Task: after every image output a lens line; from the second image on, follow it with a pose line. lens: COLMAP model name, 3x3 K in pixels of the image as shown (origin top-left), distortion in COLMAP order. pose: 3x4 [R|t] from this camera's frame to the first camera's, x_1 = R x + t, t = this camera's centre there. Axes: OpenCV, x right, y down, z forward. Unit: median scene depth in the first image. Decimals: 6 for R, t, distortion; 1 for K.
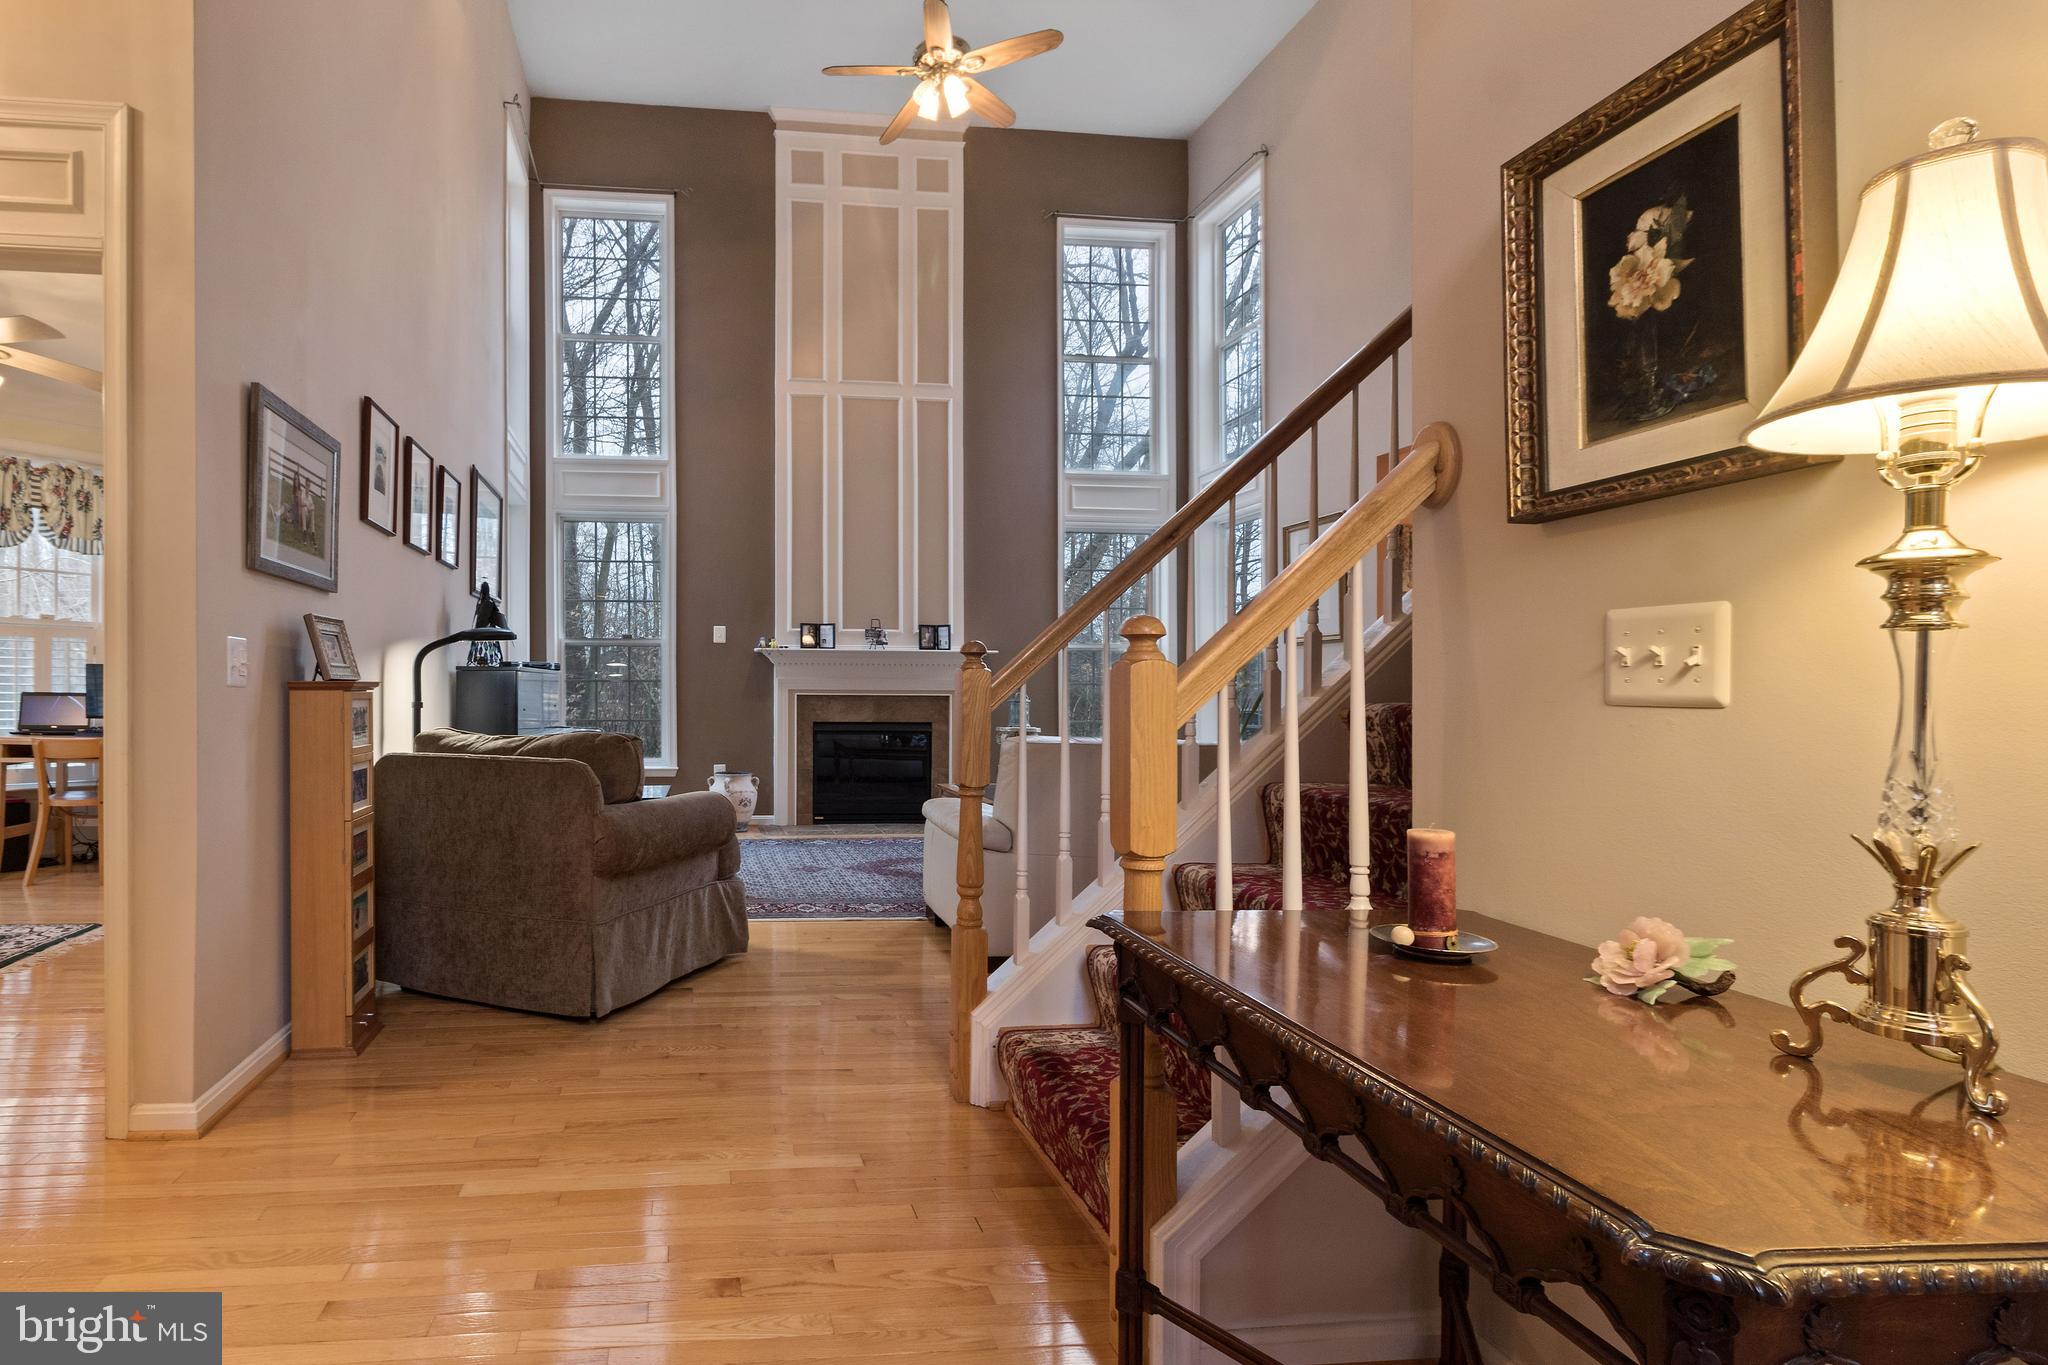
lens RADIAL K [[962.0, 0, 812.1], [0, 962.0, 683.0], [0, 0, 1]] dist [-0.000226, -0.000016]
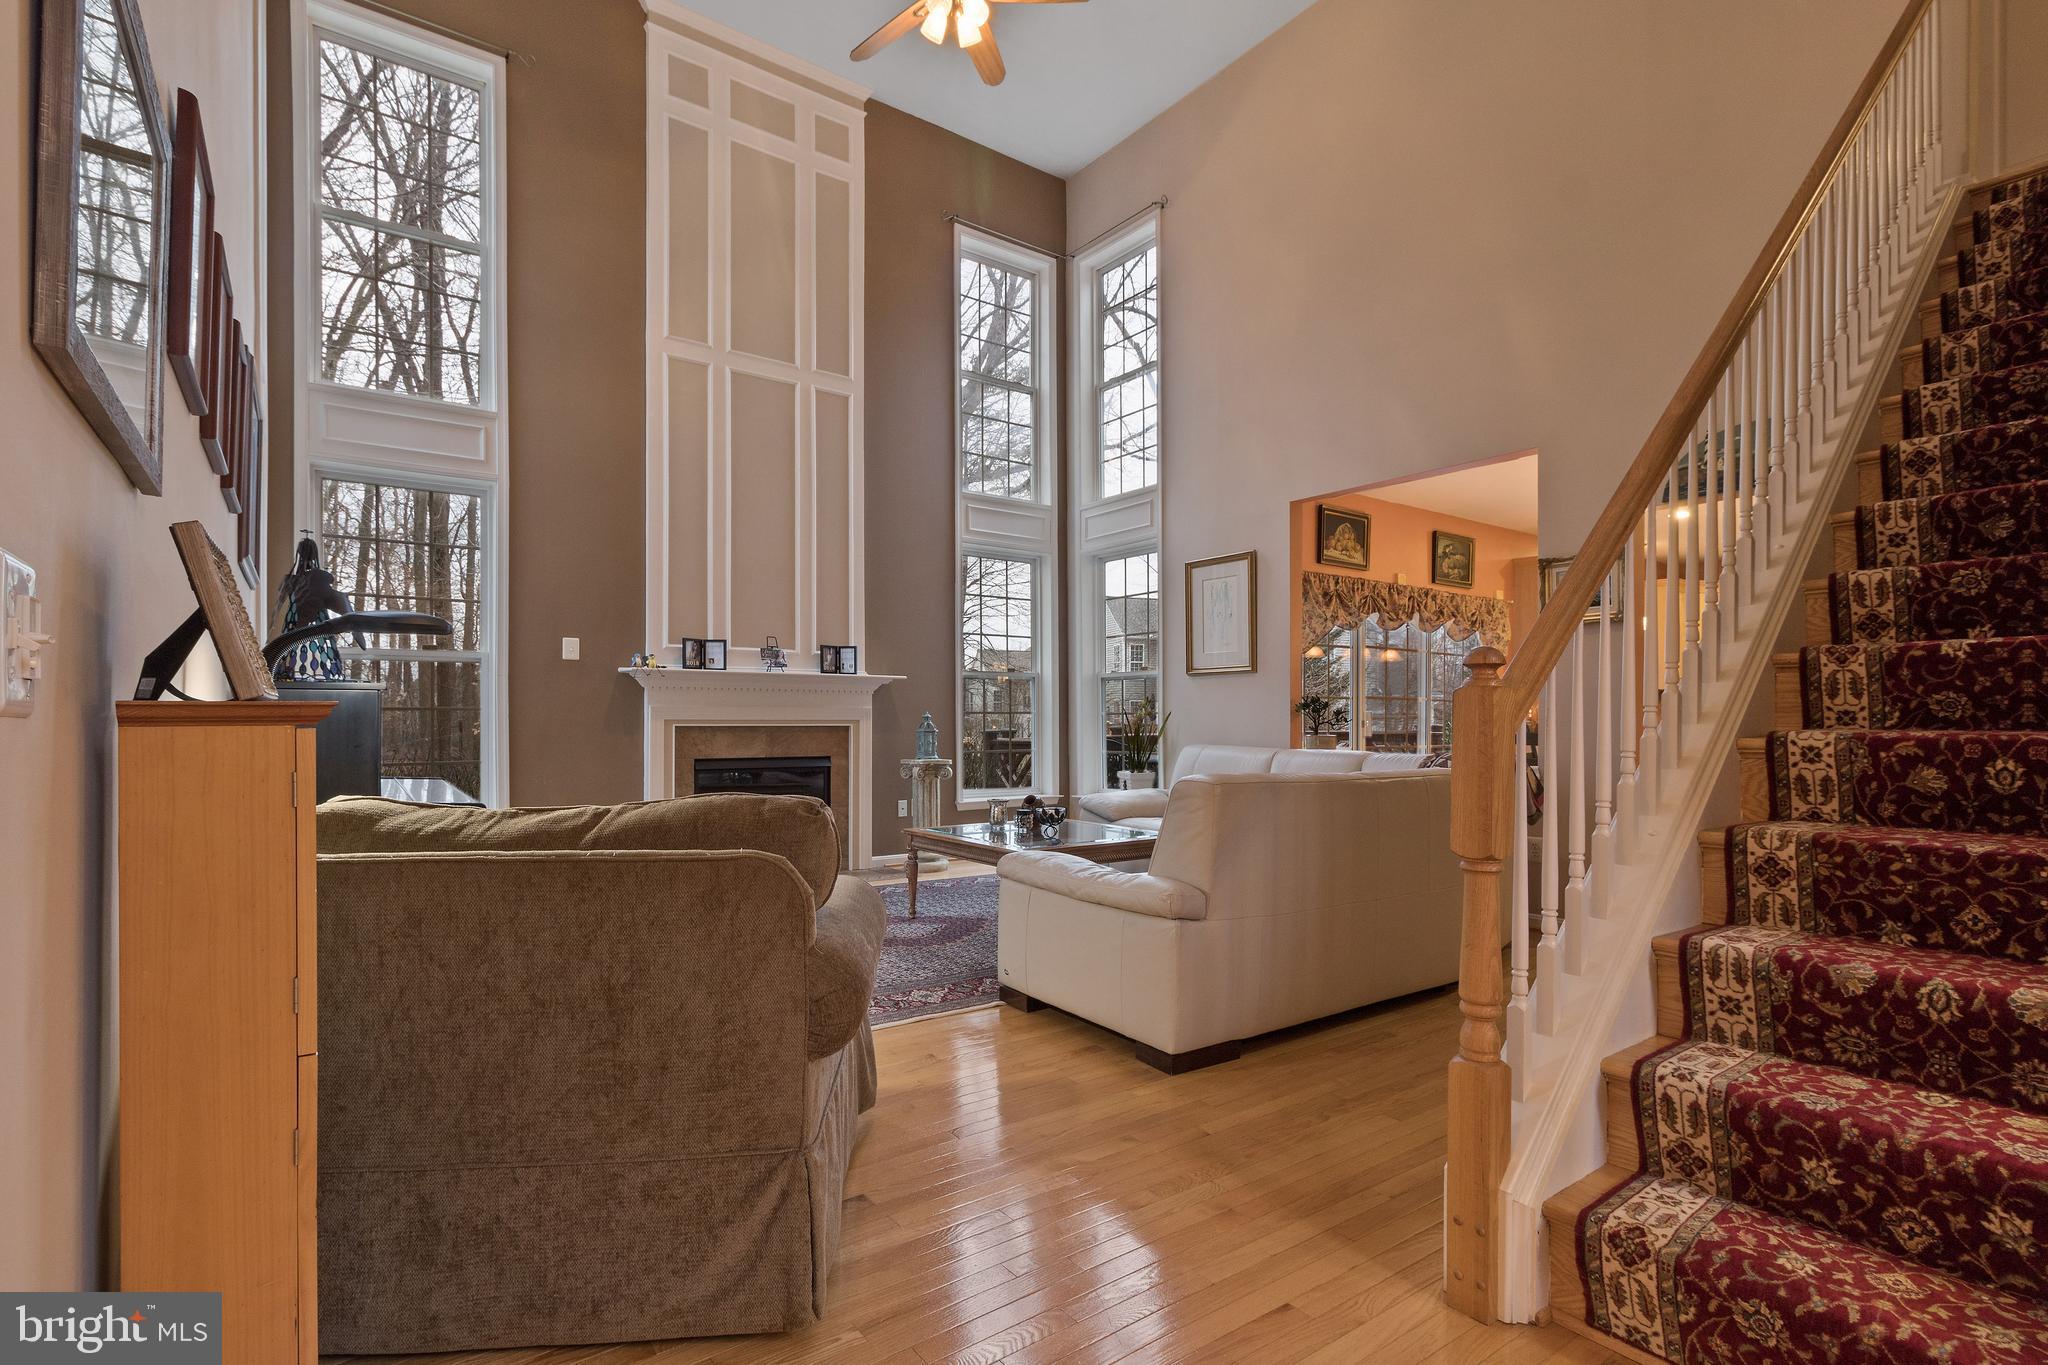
lens RADIAL K [[915.9, 0, 998.4], [0, 915.9, 712.9], [0, 0, 1]] dist [-0.001666, 0.000080]
pose [[0.877848, 0.000221, 0.478940, -0.146607], [-0.000186, 1.000000, -0.000120, 0.001188], [-0.478940, 0.000016, 0.877848, 0.190148]]
